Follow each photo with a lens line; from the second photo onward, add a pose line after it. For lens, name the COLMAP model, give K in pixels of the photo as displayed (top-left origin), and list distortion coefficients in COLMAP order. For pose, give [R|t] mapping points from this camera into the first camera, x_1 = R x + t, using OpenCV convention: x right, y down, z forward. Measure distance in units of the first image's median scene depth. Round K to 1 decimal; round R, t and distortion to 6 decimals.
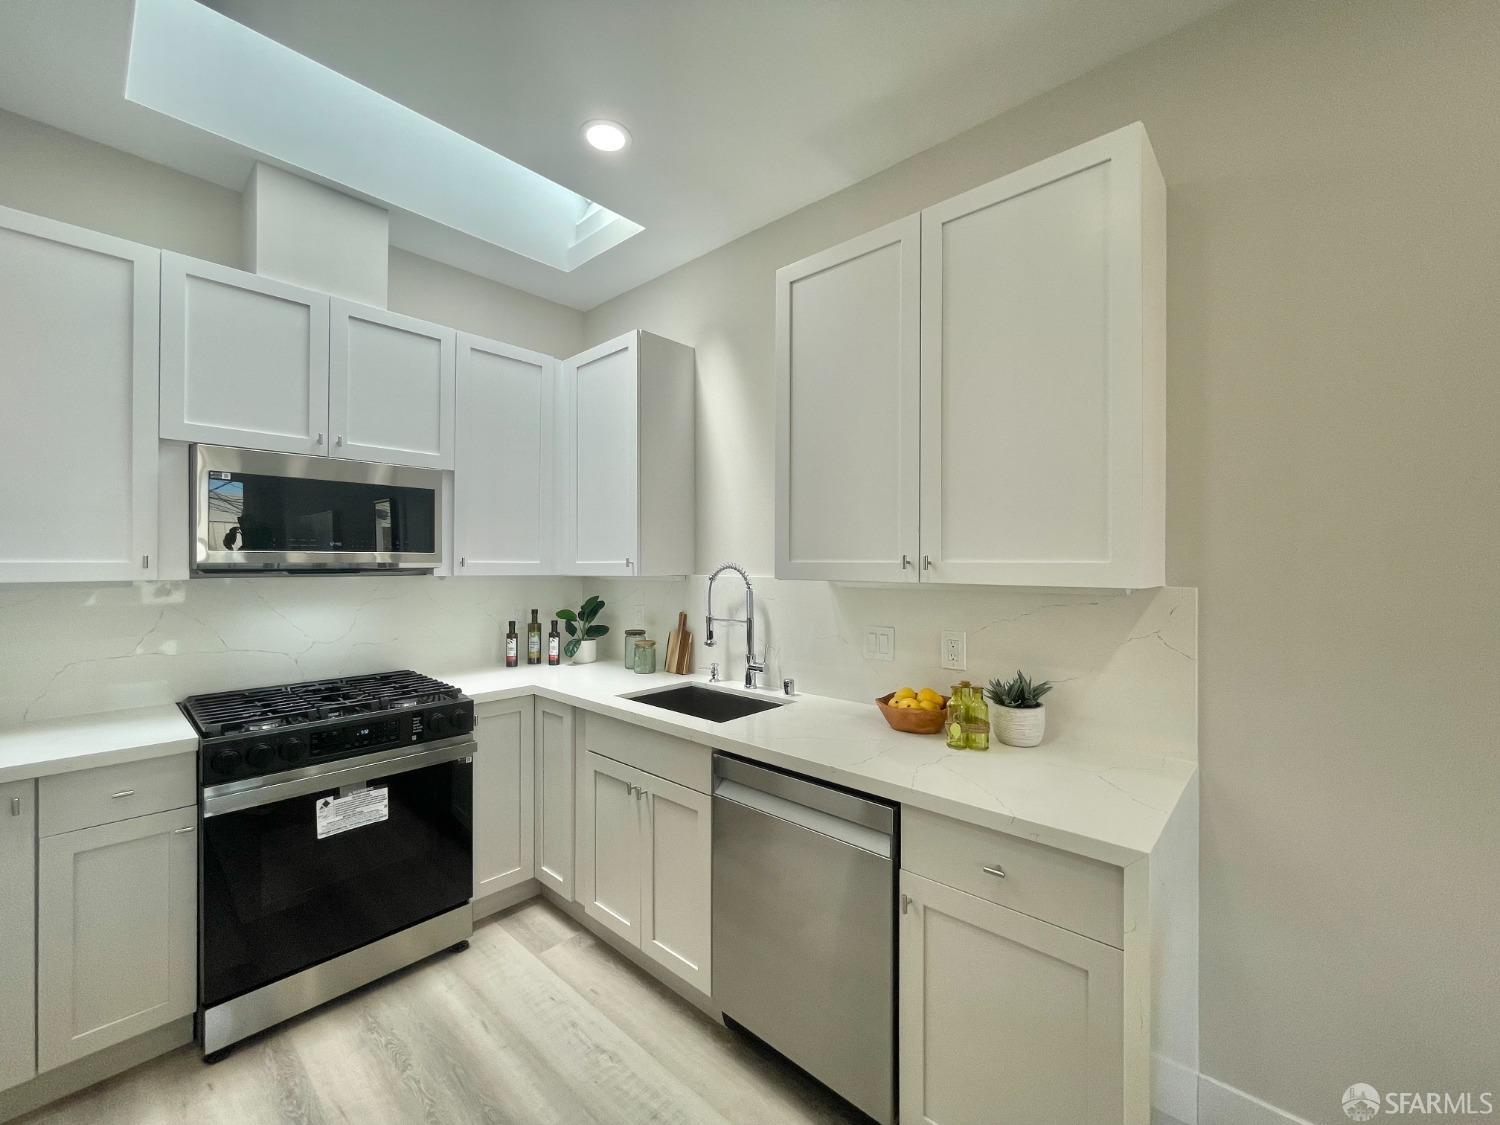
lens RADIAL K [[618.4, 0, 754.1], [0, 618.4, 560.2], [0, 0, 1]] dist [0.001894, -0.000531]
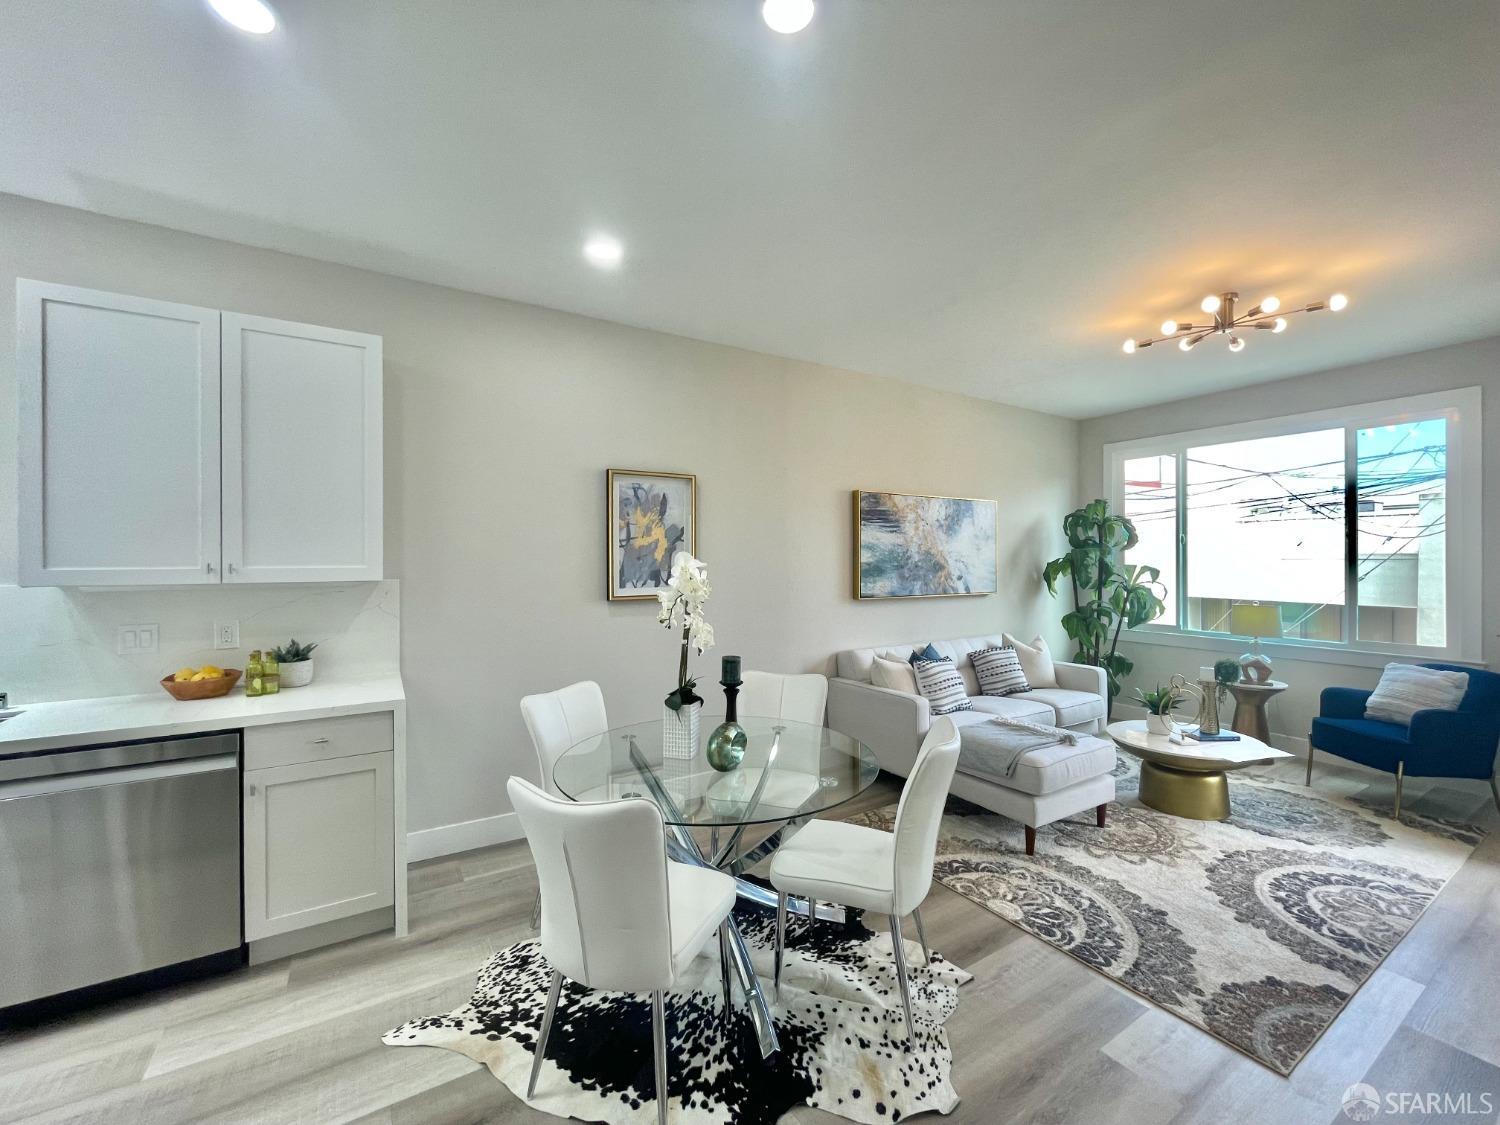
lens RADIAL K [[618.4, 0, 754.1], [0, 618.4, 560.2], [0, 0, 1]] dist [0.001894, -0.000531]
pose [[0.277481, -0.003205, 0.960726, -0.605186], [-0.000710, 0.999993, 0.003542, -0.017245], [-0.960731, -0.001665, 0.277476, -0.429592]]
